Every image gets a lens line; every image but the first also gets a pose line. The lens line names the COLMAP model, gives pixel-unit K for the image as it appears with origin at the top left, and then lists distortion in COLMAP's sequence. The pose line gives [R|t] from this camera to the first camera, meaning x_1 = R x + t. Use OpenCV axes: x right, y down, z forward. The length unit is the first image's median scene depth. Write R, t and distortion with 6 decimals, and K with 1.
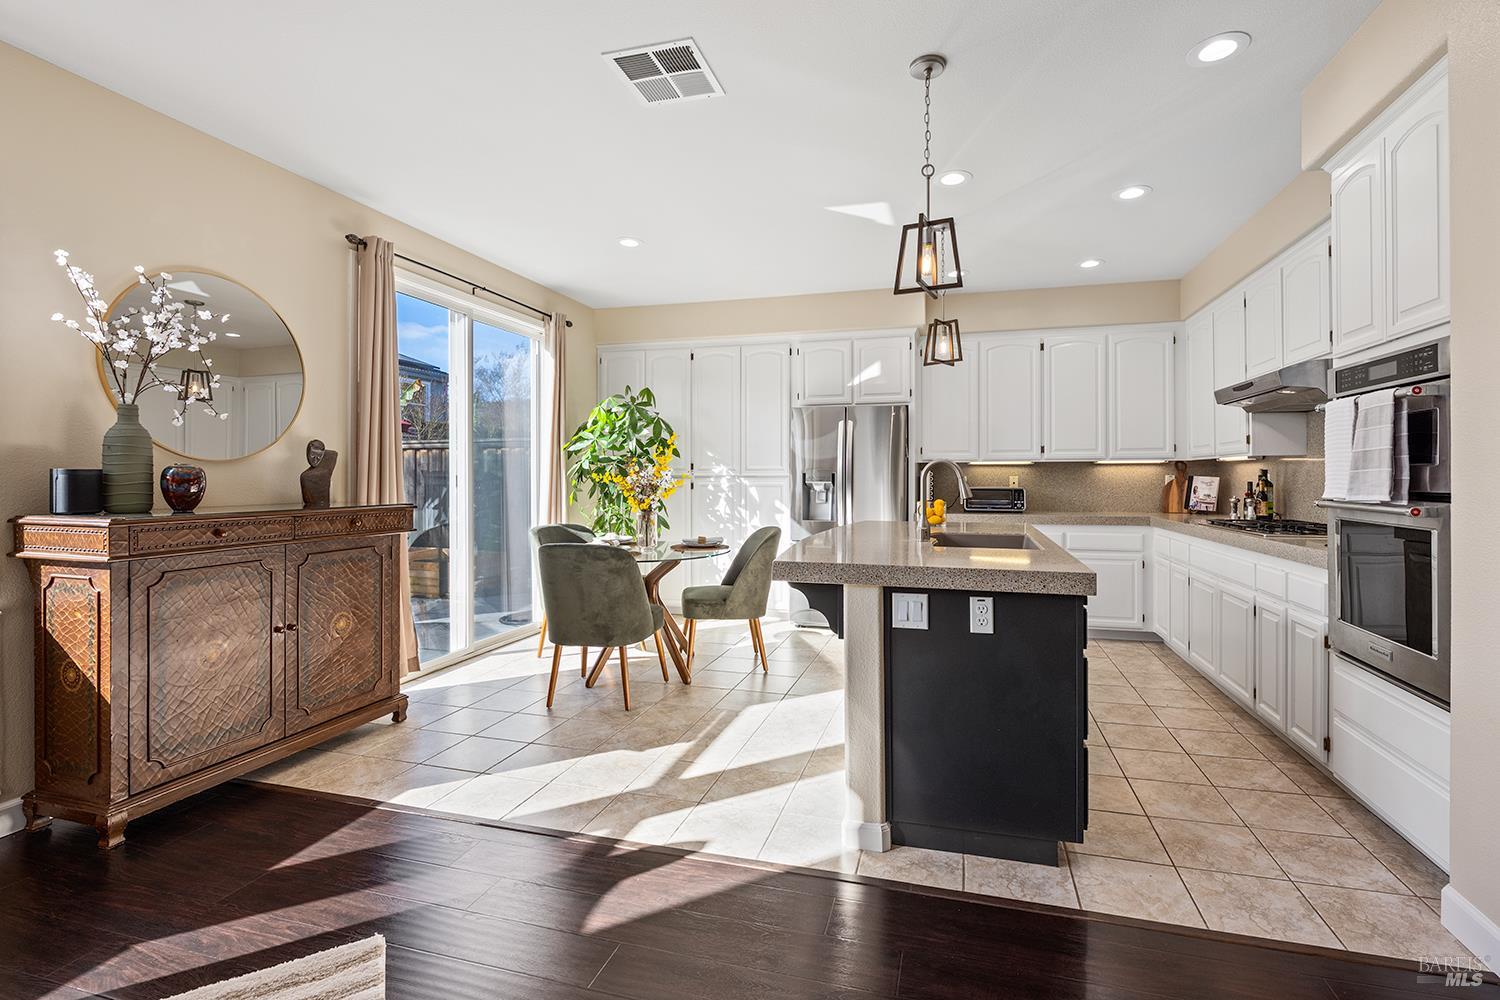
lens RADIAL K [[662.2, 0, 783.9], [0, 662.2, 475.2], [0, 0, 1]] dist [-0.000679, 0.000057]
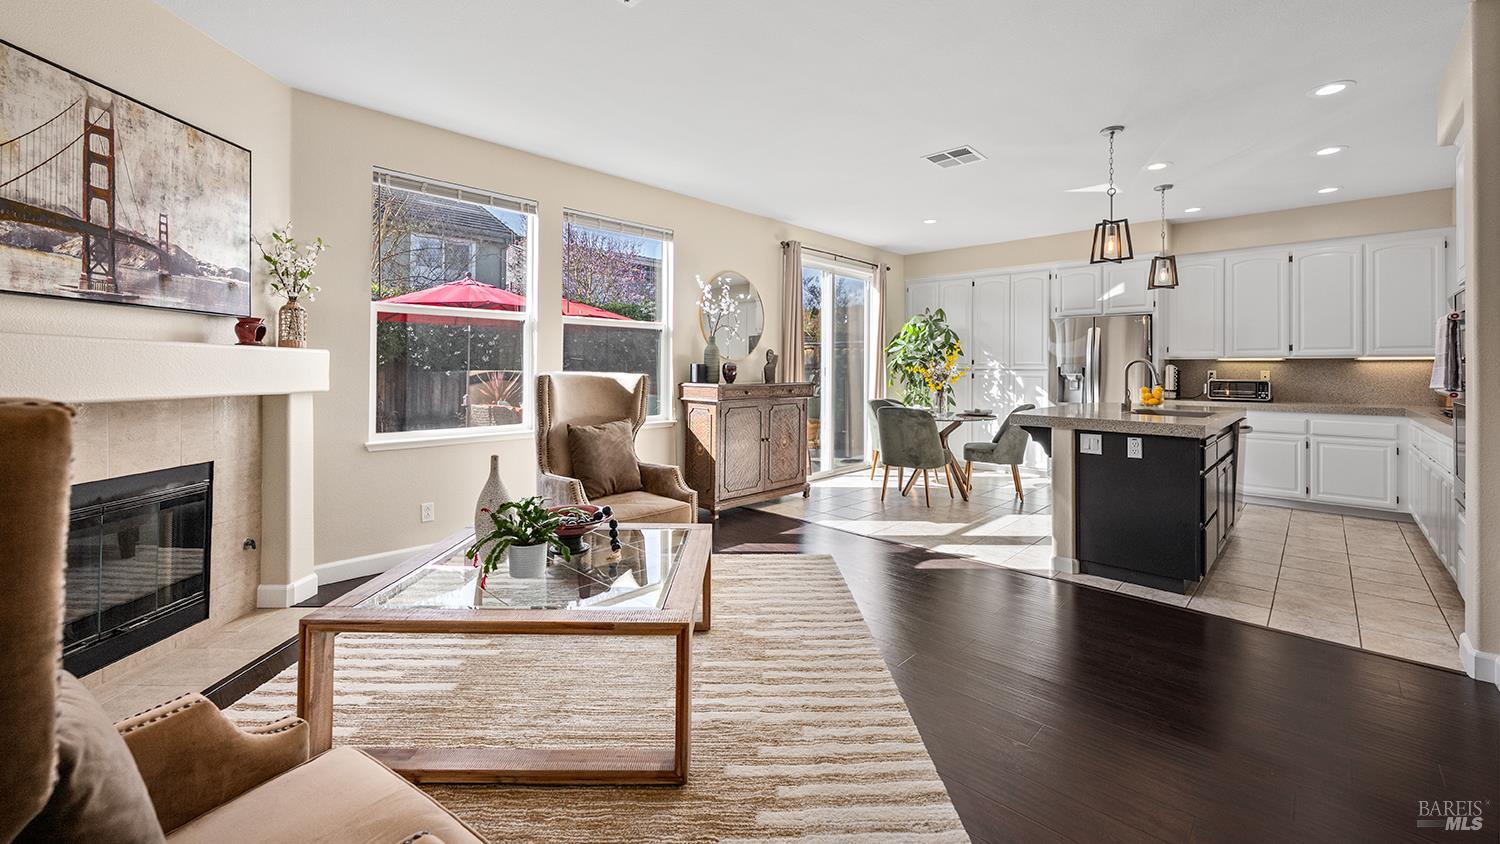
lens RADIAL K [[597.4, 0, 750.5], [0, 597.4, 366.0], [0, 0, 1]] dist [-0.012078, -0.000167]
pose [[0.874660, 0.004543, -0.484715, 0.077386], [-0.005899, 0.999982, -0.001273, -0.000460], [0.484700, 0.003973, 0.874671, -0.418356]]
